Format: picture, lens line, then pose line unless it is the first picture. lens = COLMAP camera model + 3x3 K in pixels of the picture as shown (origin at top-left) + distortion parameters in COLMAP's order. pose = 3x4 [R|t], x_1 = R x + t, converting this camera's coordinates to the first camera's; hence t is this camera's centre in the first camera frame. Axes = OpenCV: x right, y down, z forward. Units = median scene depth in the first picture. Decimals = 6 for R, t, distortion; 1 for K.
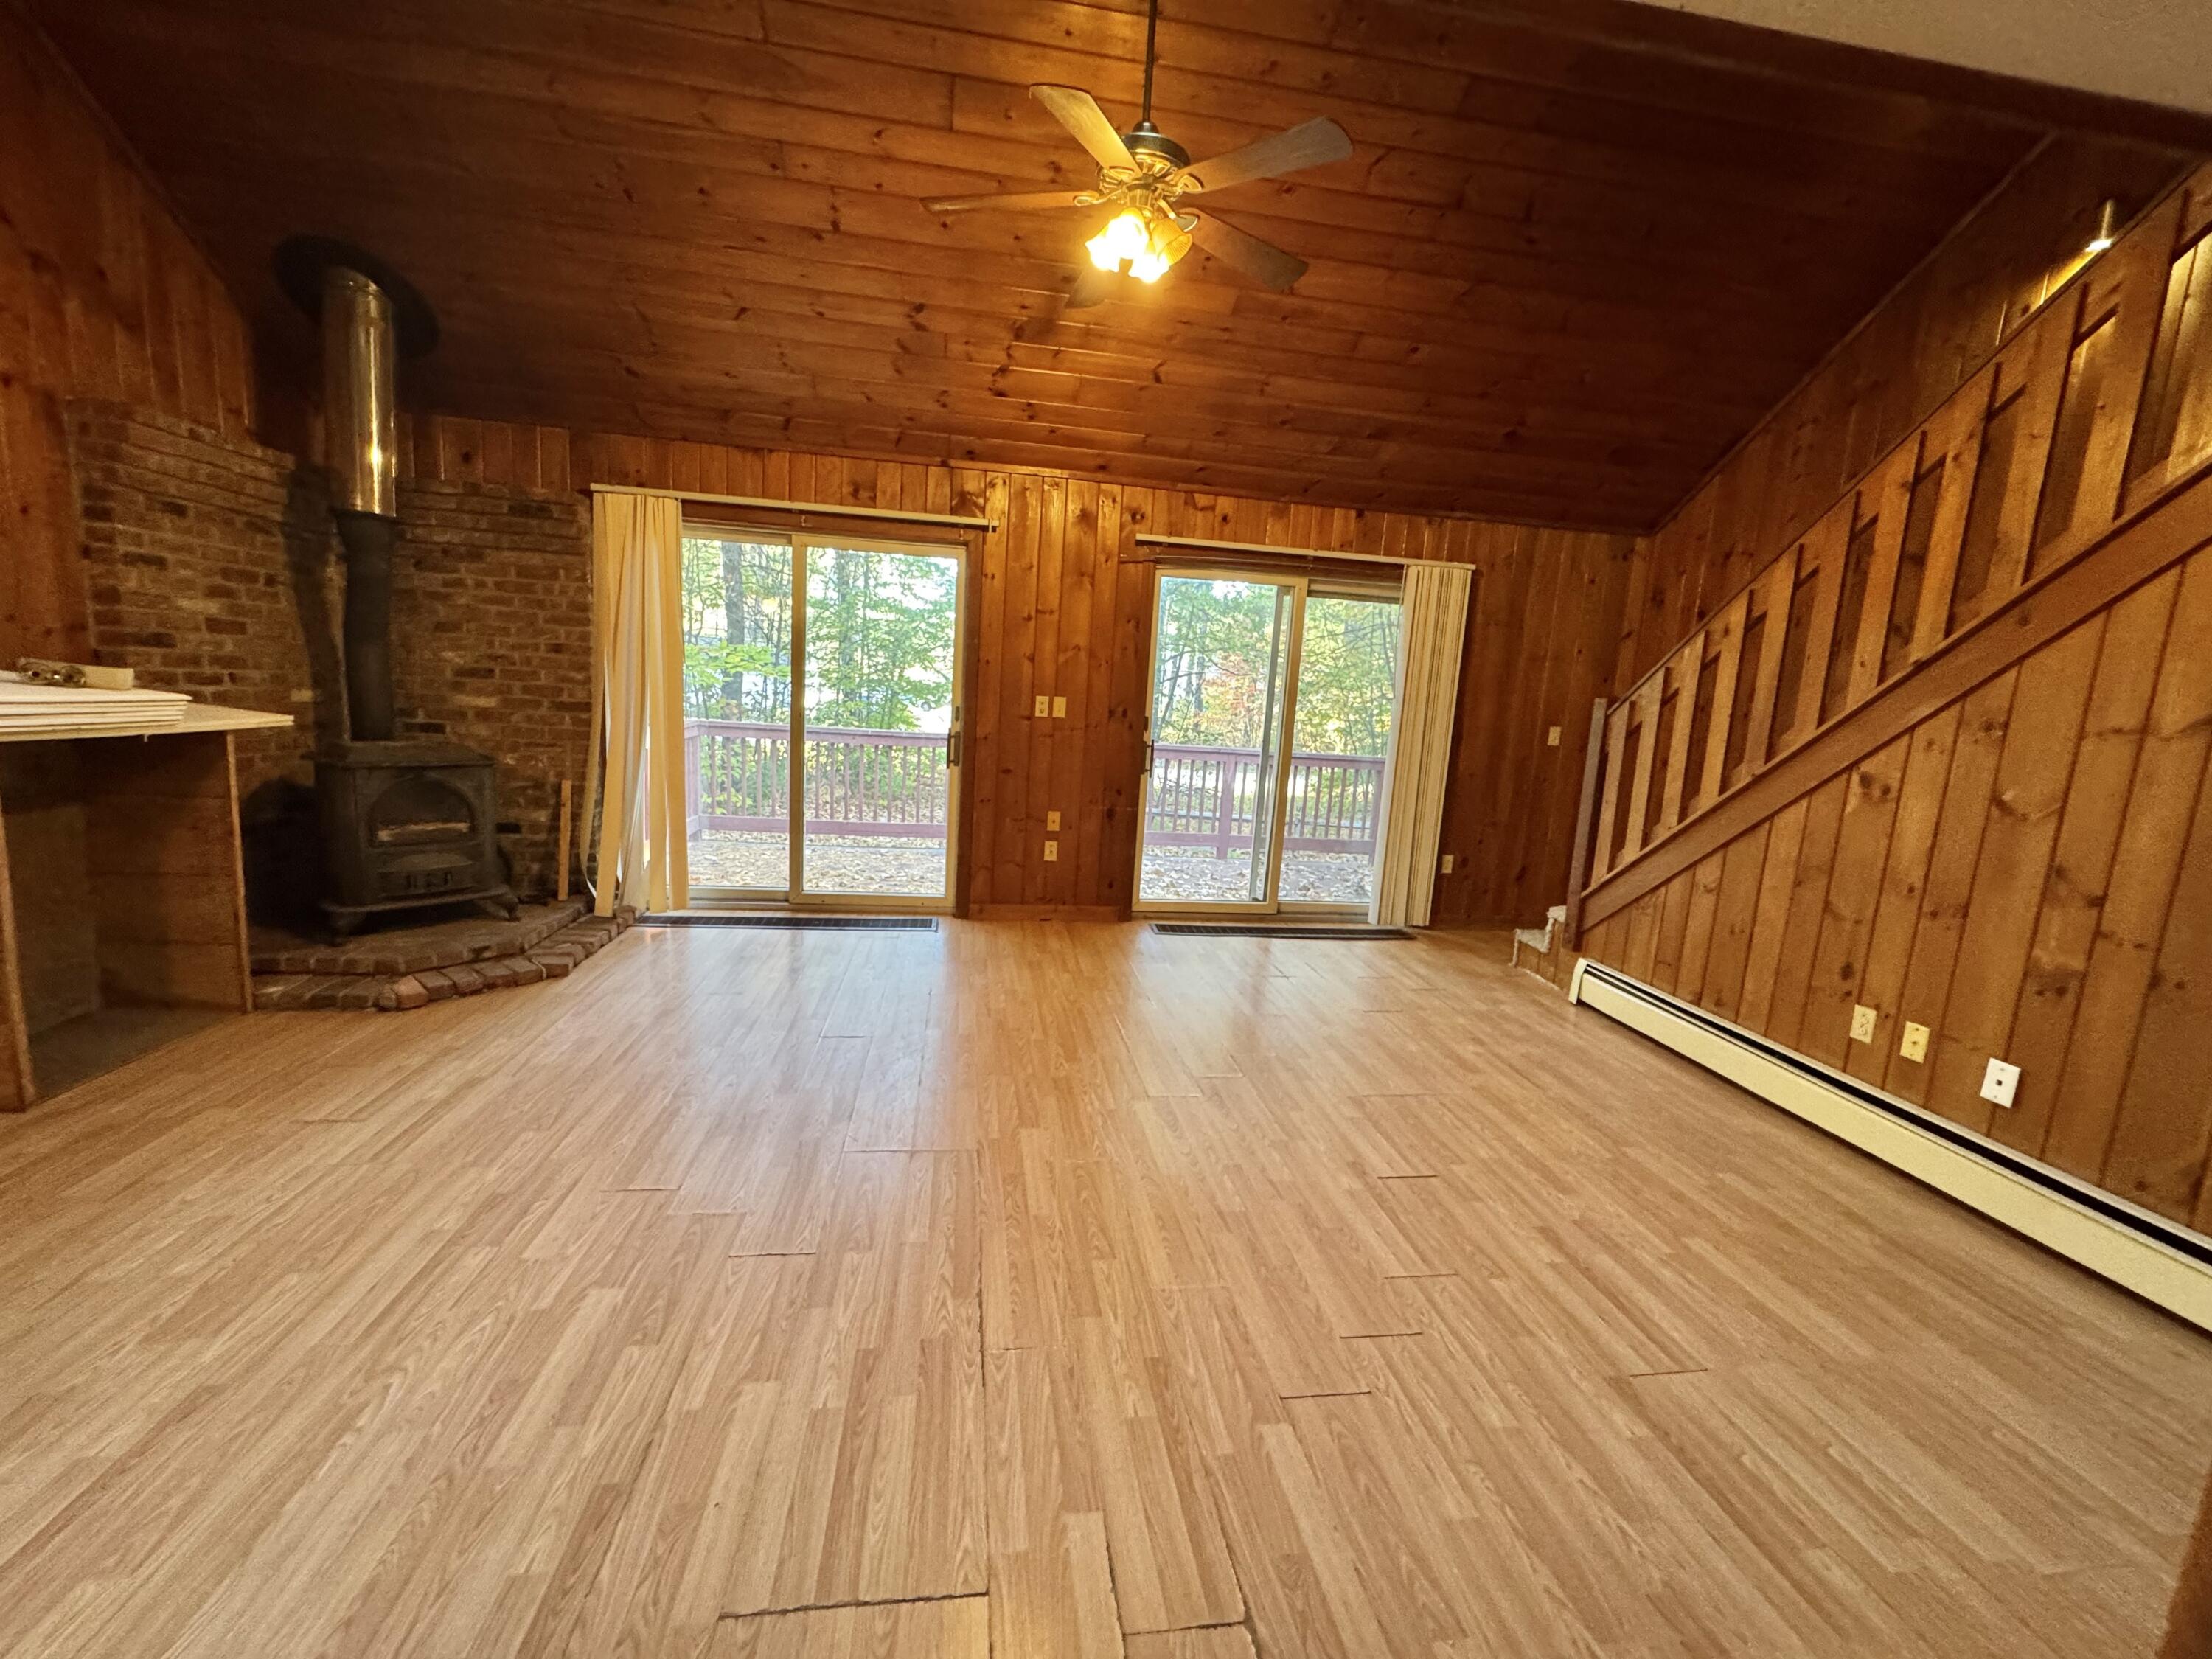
lens RADIAL K [[886.9, 0, 1098.0], [0, 886.9, 821.7], [0, 0, 1]] dist [-0.001623, -0.000185]
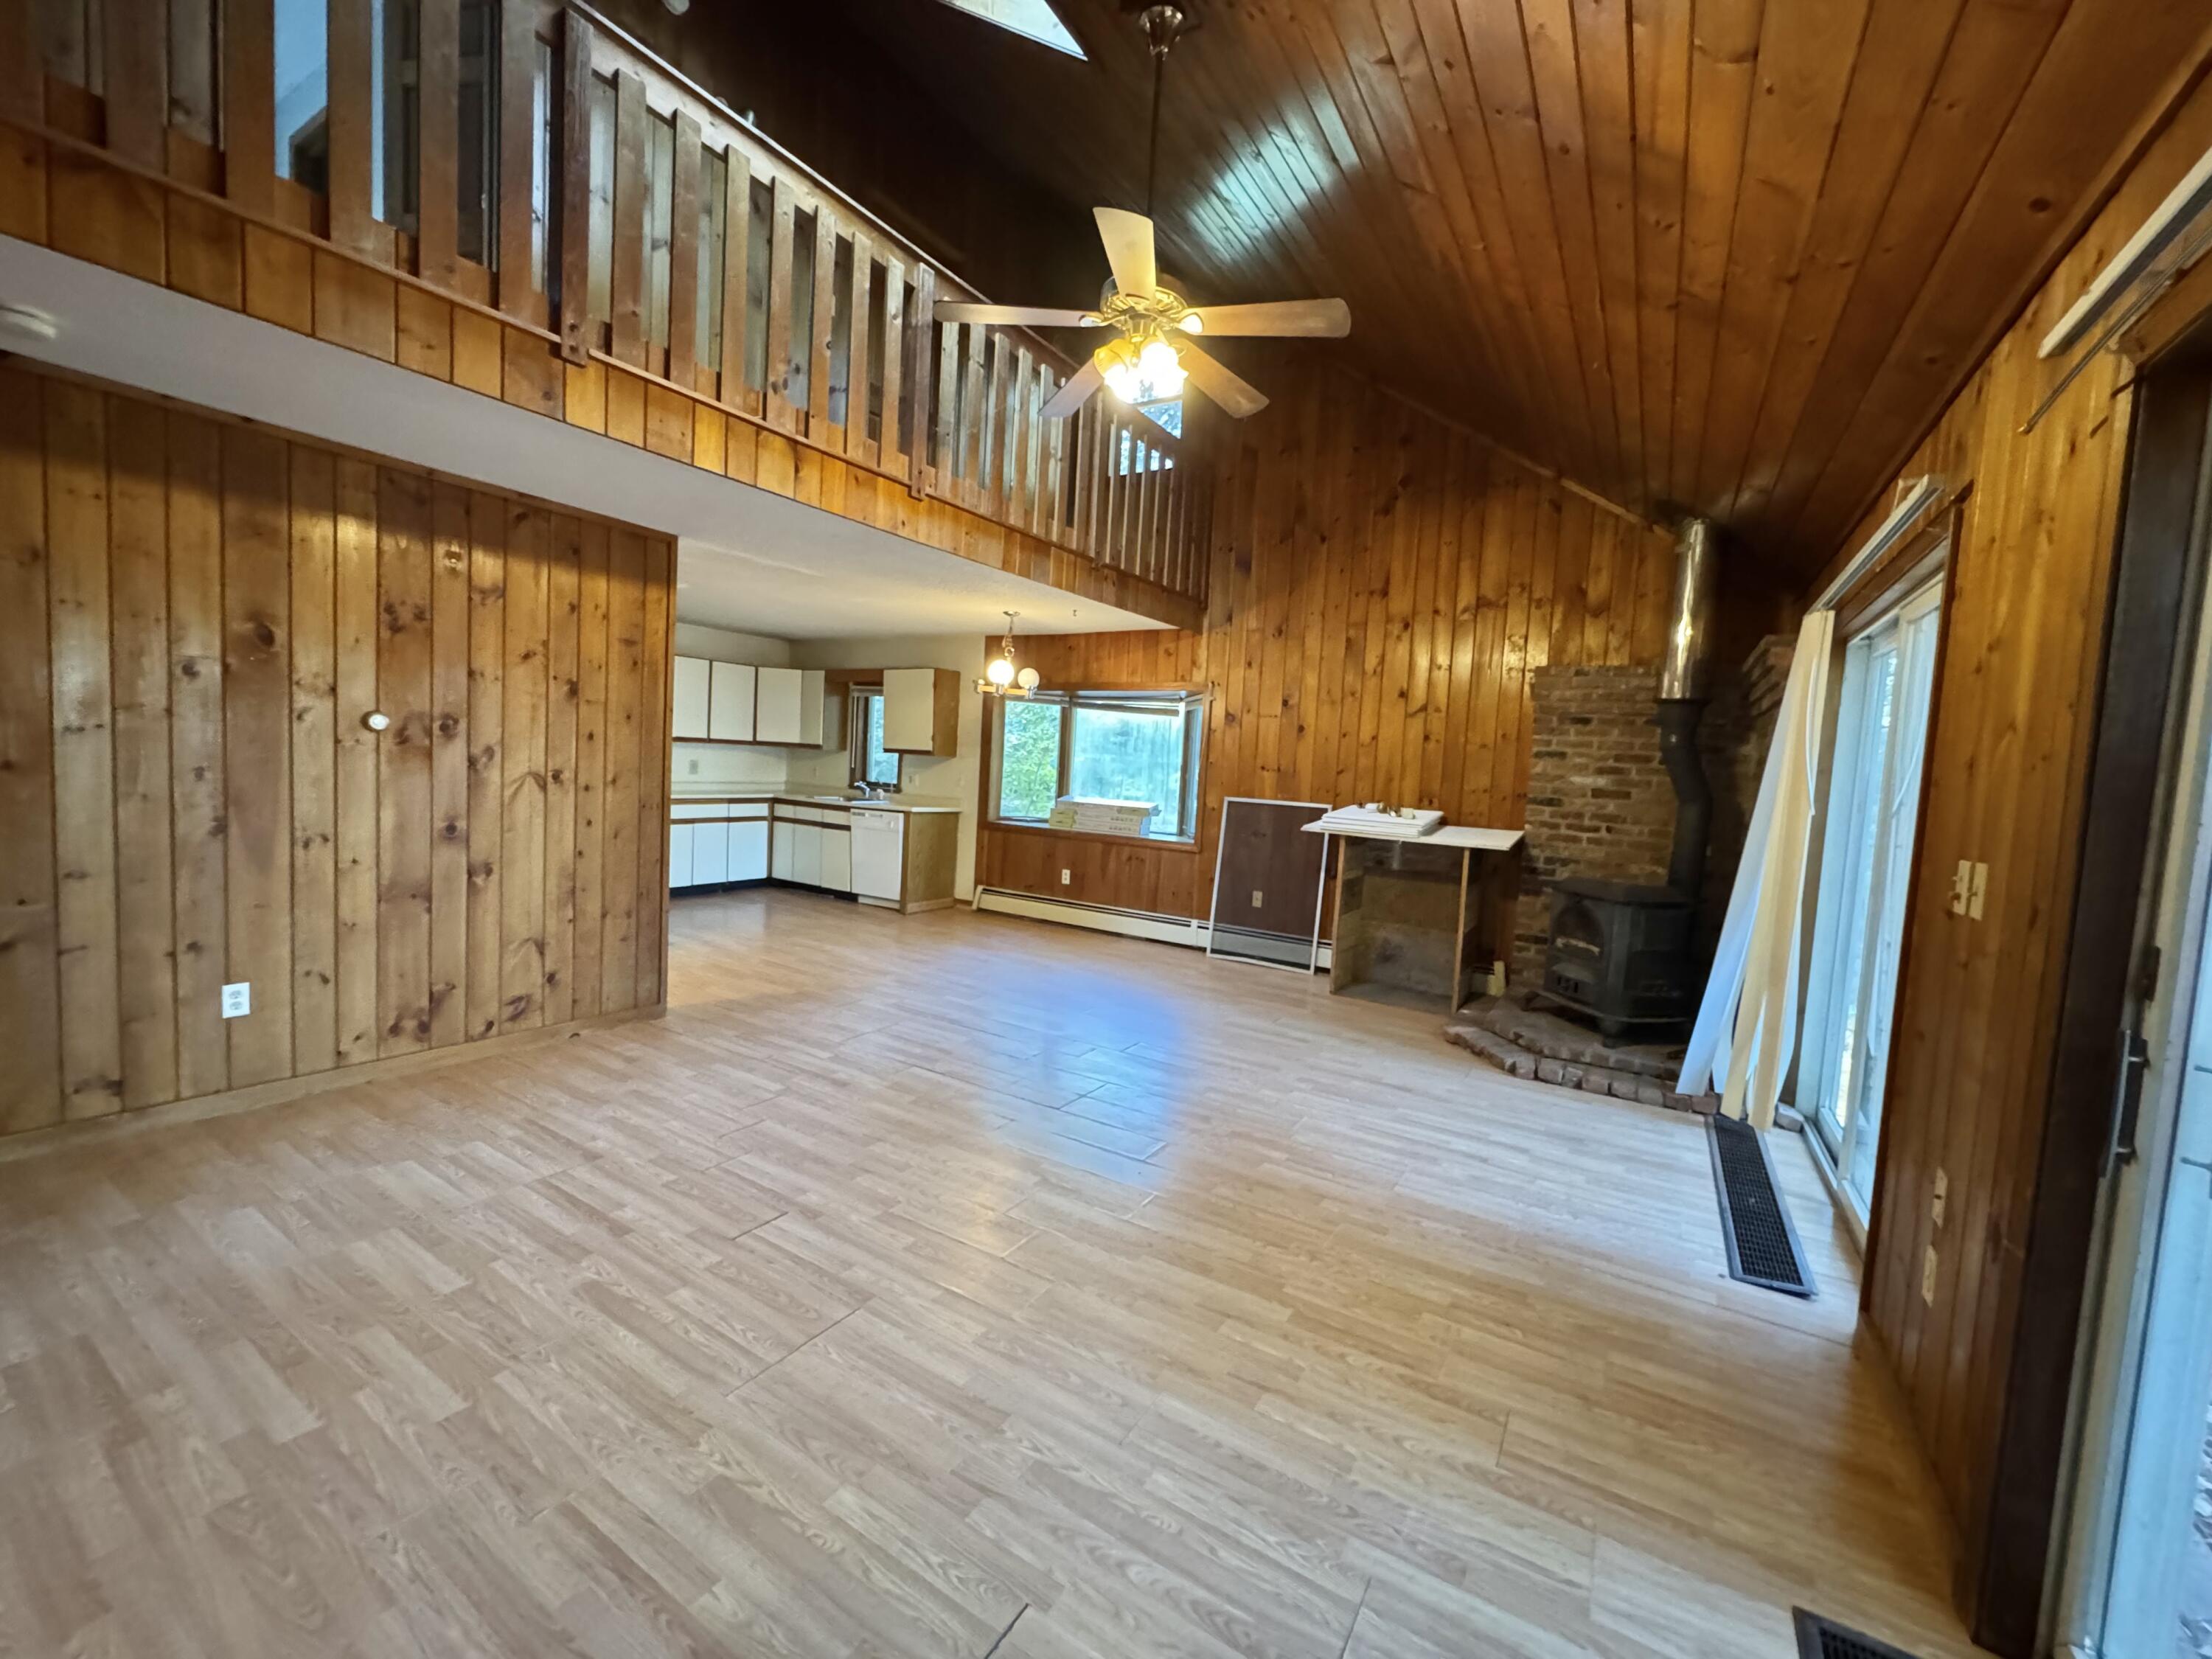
lens RADIAL K [[886.9, 0, 1107.5], [0, 886.9, 825.8], [0, 0, 1]] dist [-0.001623, -0.000185]
pose [[-0.644412, -0.044681, -0.763372, 0.703949], [-0.206585, 0.971343, 0.117538, -0.187151], [0.736244, 0.233444, -0.635175, 1.452498]]
